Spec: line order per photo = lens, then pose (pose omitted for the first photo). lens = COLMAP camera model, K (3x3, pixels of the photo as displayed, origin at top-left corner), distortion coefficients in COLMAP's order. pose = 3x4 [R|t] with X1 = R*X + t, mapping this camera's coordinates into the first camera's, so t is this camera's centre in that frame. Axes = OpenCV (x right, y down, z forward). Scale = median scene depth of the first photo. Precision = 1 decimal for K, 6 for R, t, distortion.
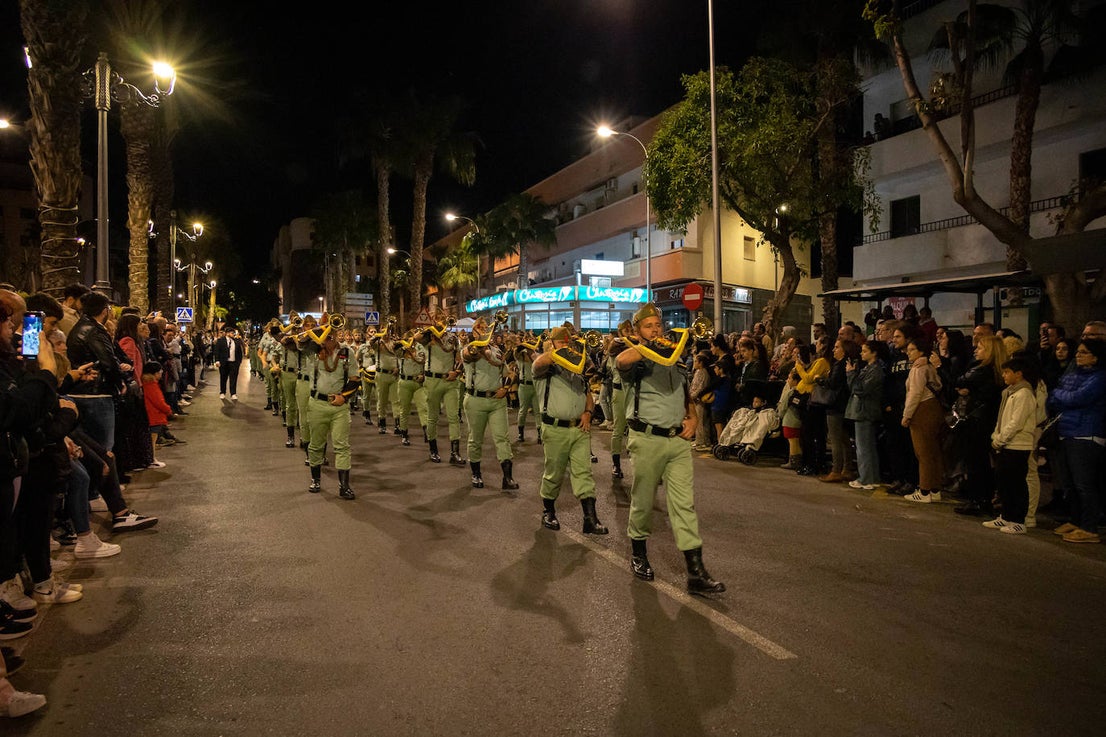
lens RADIAL K [[751.5, 0, 553.0], [0, 751.5, 368.5], [0, 0, 1]] dist [0.000293, 0.002838]
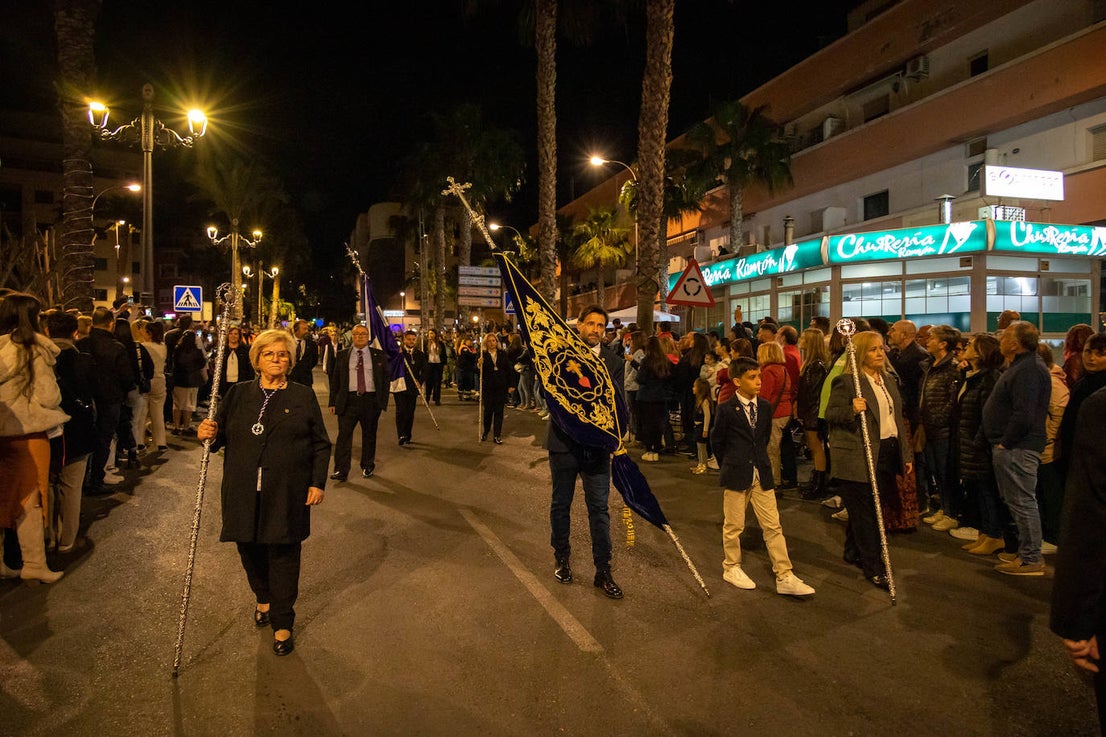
lens RADIAL K [[751.5, 0, 553.0], [0, 751.5, 368.5], [0, 0, 1]] dist [0.000293, 0.002838]
pose [[0.995556, -0.004681, -0.094054, -0.172802], [0.004744, 0.999989, 0.000447, -0.019138], [0.094051, -0.000891, 0.995567, 0.476949]]
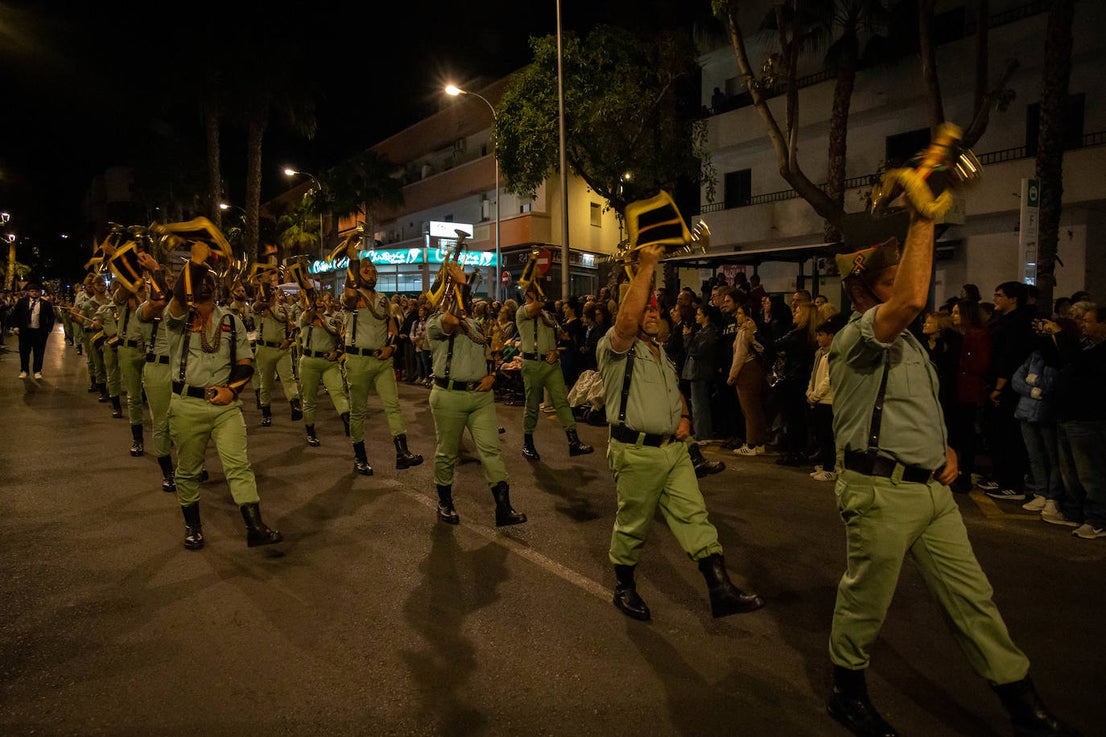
lens RADIAL K [[746.0, 0, 545.1], [0, 746.0, 372.4], [0, 0, 1]] dist [-0.001893, 0.002518]
pose [[0.981643, -0.011415, 0.190386, -0.002118], [0.001118, 0.998535, 0.054106, -0.000224], [-0.190725, -0.052900, 0.980217, 0.005380]]
